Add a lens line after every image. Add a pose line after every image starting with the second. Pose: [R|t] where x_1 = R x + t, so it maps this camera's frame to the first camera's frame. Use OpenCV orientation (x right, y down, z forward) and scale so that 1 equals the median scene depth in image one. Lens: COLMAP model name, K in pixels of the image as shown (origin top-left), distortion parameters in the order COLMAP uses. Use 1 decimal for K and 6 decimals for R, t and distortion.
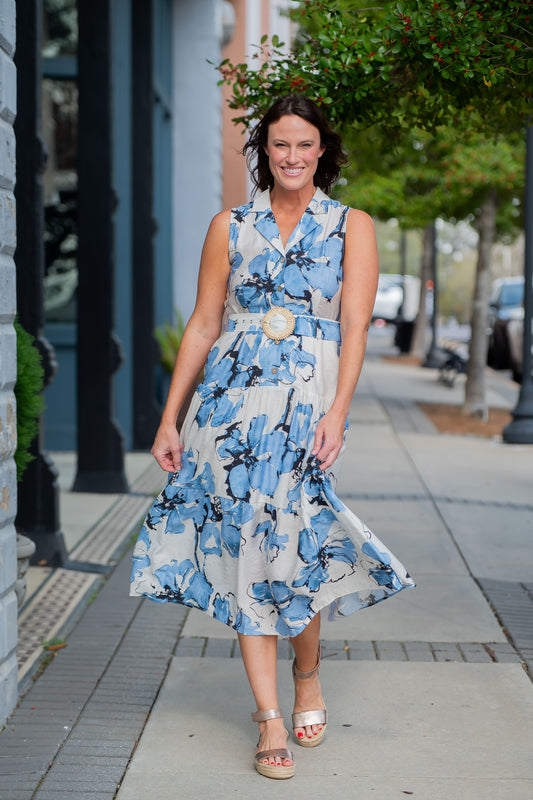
lens RADIAL K [[1729.3, 0, 283.0], [0, 1729.3, 400.2], [0, 0, 1]] dist [-0.023498, -0.326354]
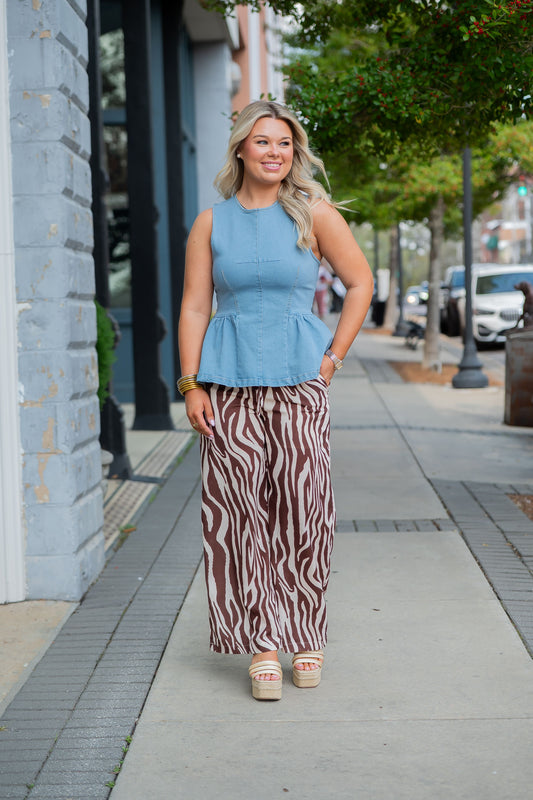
lens RADIAL K [[1537.1, 0, 266.2], [0, 1537.1, 418.5], [0, 0, 1]] dist [0.017615, -1.195884]
pose [[0.999362, -0.030823, -0.018015, 0.005498], [0.031077, 0.999419, 0.013990, 0.032318], [0.017573, -0.014541, 0.999740, -0.219248]]
